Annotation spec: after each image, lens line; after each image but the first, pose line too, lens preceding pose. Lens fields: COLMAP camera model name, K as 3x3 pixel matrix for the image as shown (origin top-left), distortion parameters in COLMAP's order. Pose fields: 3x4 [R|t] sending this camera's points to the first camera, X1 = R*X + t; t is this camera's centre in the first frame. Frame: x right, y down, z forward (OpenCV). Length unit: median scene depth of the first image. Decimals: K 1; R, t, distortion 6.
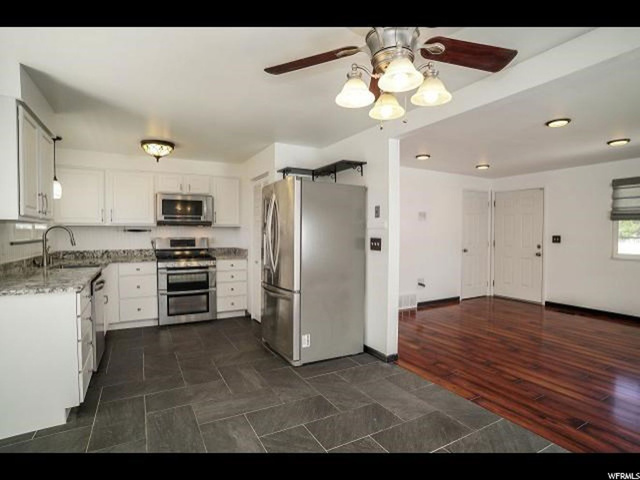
lens RADIAL K [[334.1, 0, 318.4], [0, 334.1, 241.5], [0, 0, 1]] dist [-0.068276, 0.032781]
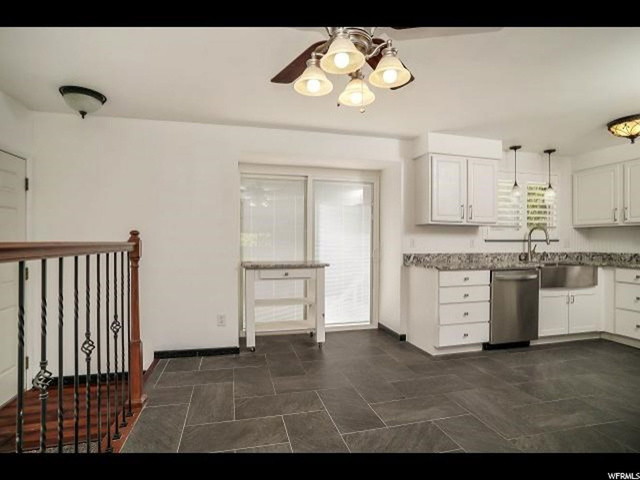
lens RADIAL K [[334.1, 0, 316.8], [0, 334.1, 241.2], [0, 0, 1]] dist [-0.068276, 0.032781]
pose [[-0.254548, -0.001280, -0.967059, 0.437644], [-0.030328, 0.999518, 0.006660, 0.014958], [0.966585, 0.031024, -0.254464, 0.426001]]
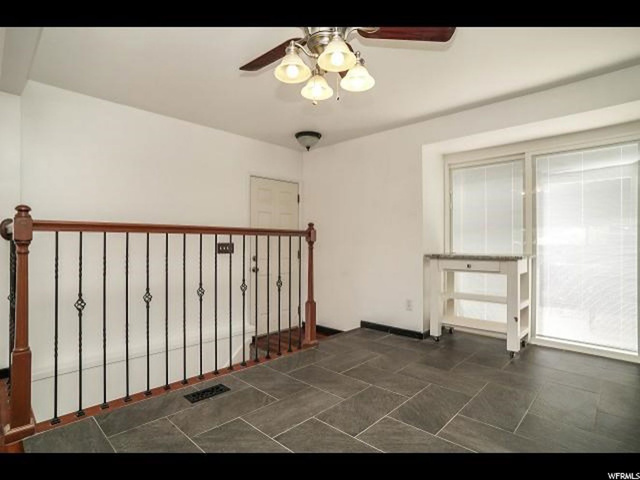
lens RADIAL K [[334.1, 0, 321.2], [0, 334.1, 240.0], [0, 0, 1]] dist [-0.068276, 0.032781]
pose [[-0.951025, -0.005930, -0.309057, 0.212724], [-0.012825, 0.999712, 0.020284, 0.033853], [0.308848, 0.023254, -0.950827, 0.753799]]
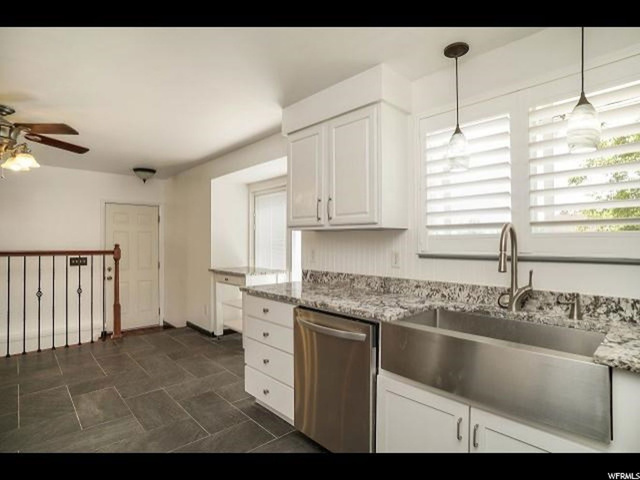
lens RADIAL K [[334.1, 0, 318.4], [0, 334.1, 241.7], [0, 0, 1]] dist [-0.068276, 0.032781]
pose [[-0.968995, -0.006207, -0.247003, -0.354817], [-0.012047, 0.999682, 0.022140, -0.026390], [0.246787, 0.024429, -0.968762, 1.113673]]
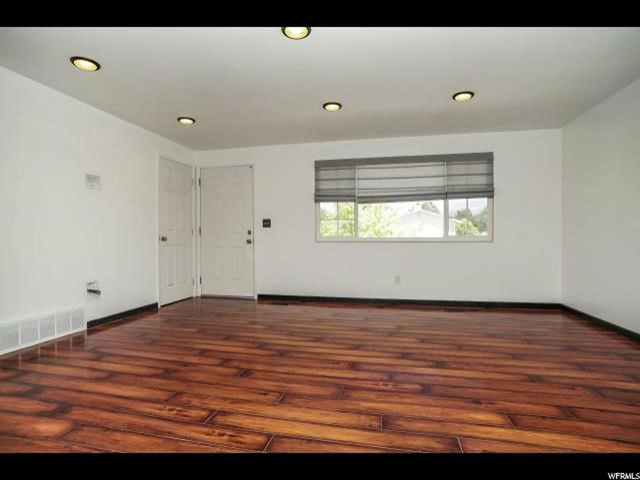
lens RADIAL K [[334.1, 0, 315.8], [0, 334.1, 240.5], [0, 0, 1]] dist [-0.068276, 0.032781]
pose [[0.663353, -0.009651, 0.748244, 0.175691], [0.025449, 0.999629, -0.009668, 0.068748], [-0.747873, 0.025455, 0.663353, 0.380409]]
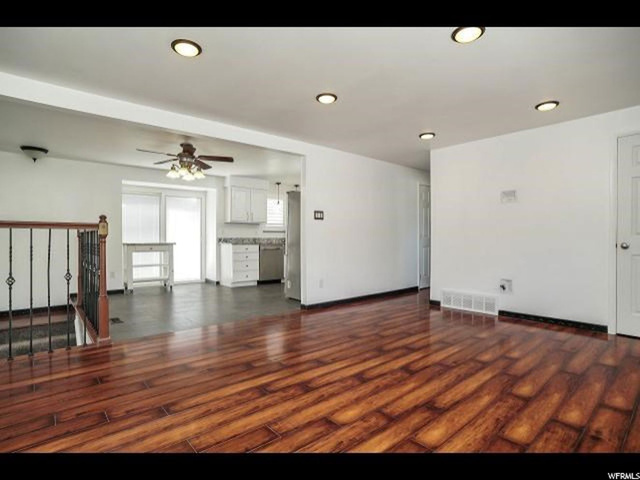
lens RADIAL K [[334.1, 0, 319.6], [0, 334.1, 239.3], [0, 0, 1]] dist [-0.068276, 0.032781]
pose [[0.211508, 0.002464, -0.977373, 1.270721], [-0.026902, 0.999633, -0.003302, 0.046775], [0.977006, 0.026991, 0.211496, 0.574948]]
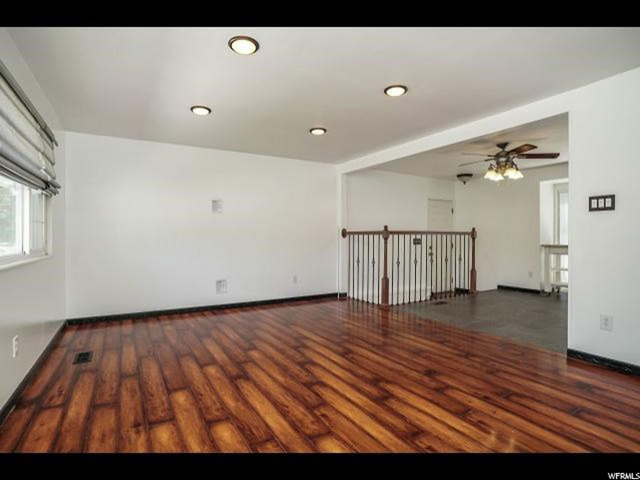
lens RADIAL K [[334.1, 0, 315.1], [0, 334.1, 240.4], [0, 0, 1]] dist [-0.068276, 0.032781]
pose [[-0.999486, 0.001176, -0.032039, 0.735157], [-0.000021, 0.999303, 0.037336, 0.010707], [0.032060, 0.037317, -0.998789, 1.424123]]
